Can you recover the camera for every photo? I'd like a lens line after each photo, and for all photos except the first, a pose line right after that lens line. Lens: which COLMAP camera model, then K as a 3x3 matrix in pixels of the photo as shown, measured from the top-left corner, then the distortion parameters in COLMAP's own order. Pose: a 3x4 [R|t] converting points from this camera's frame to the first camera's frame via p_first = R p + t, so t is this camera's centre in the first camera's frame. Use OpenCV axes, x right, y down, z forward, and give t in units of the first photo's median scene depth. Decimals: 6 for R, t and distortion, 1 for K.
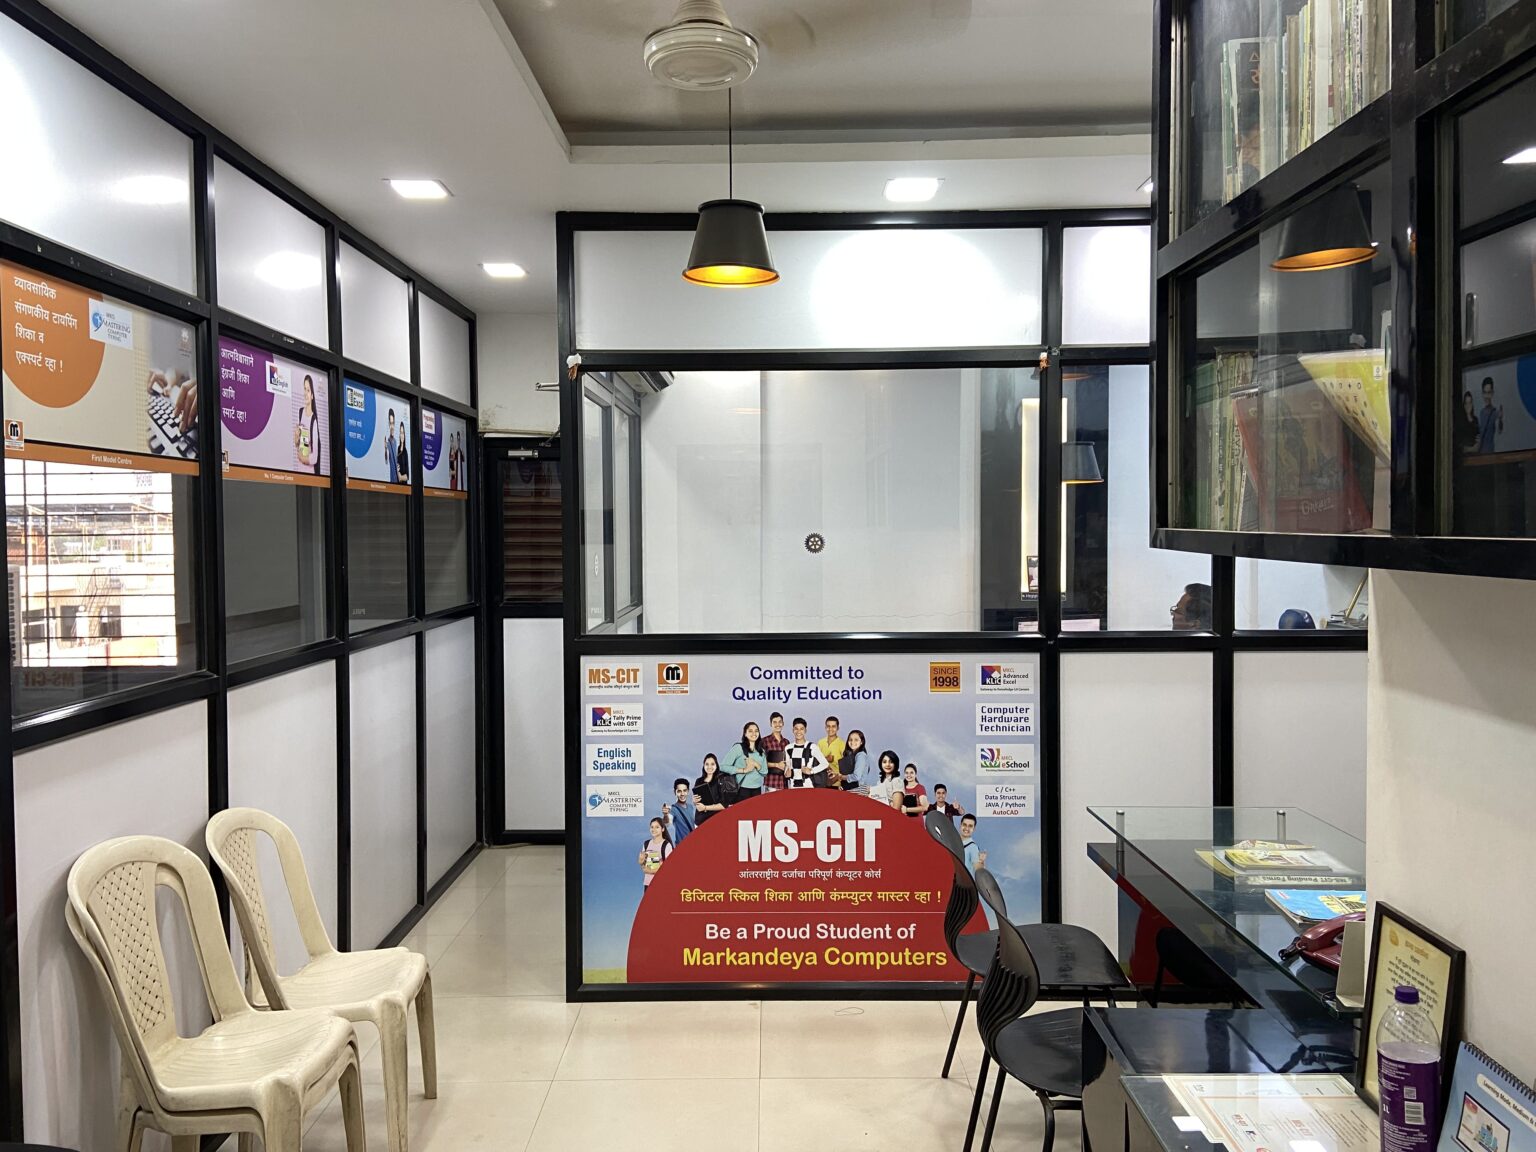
lens RADIAL K [[1165.8, 0, 768.4], [0, 1165.8, 570.7], [0, 0, 1]] dist [0.001663, -0.000470]
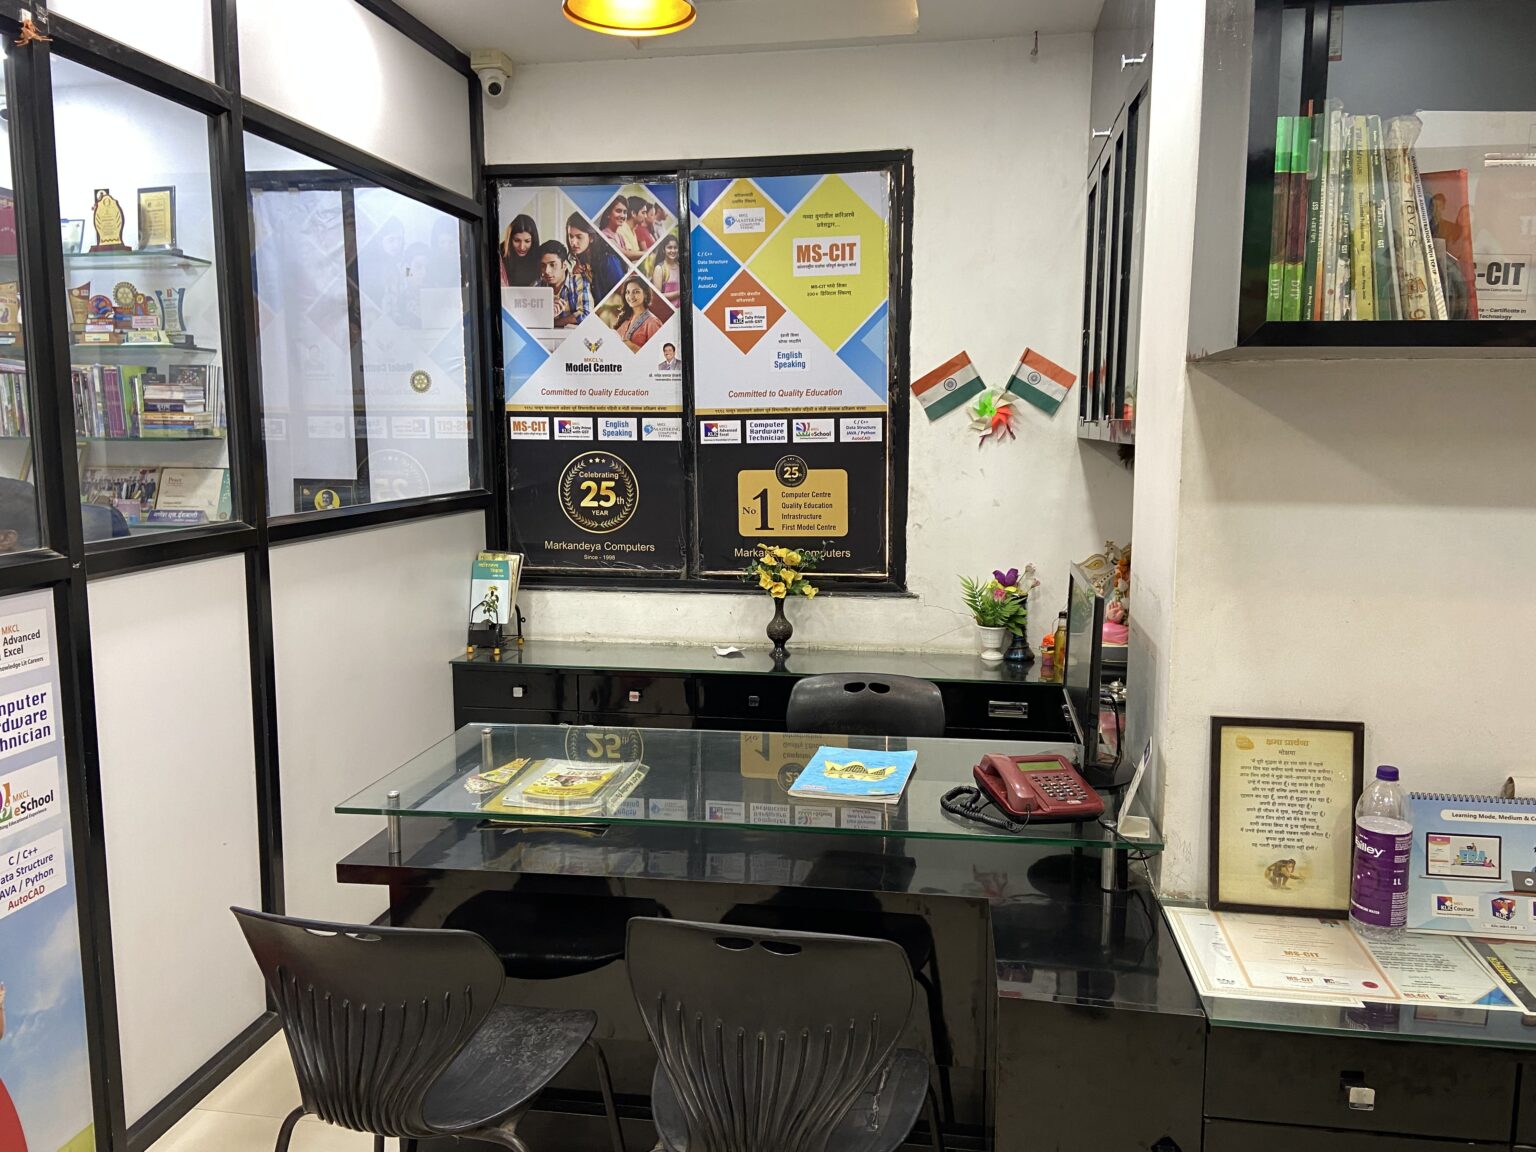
lens RADIAL K [[1165.8, 0, 766.0], [0, 1165.8, 575.7], [0, 0, 1]] dist [0.001663, -0.000470]
pose [[0.162395, -0.119850, 0.979420, -0.242842], [0.038598, 0.992608, 0.115064, 0.015134], [-0.985971, 0.019118, 0.165821, 0.582036]]
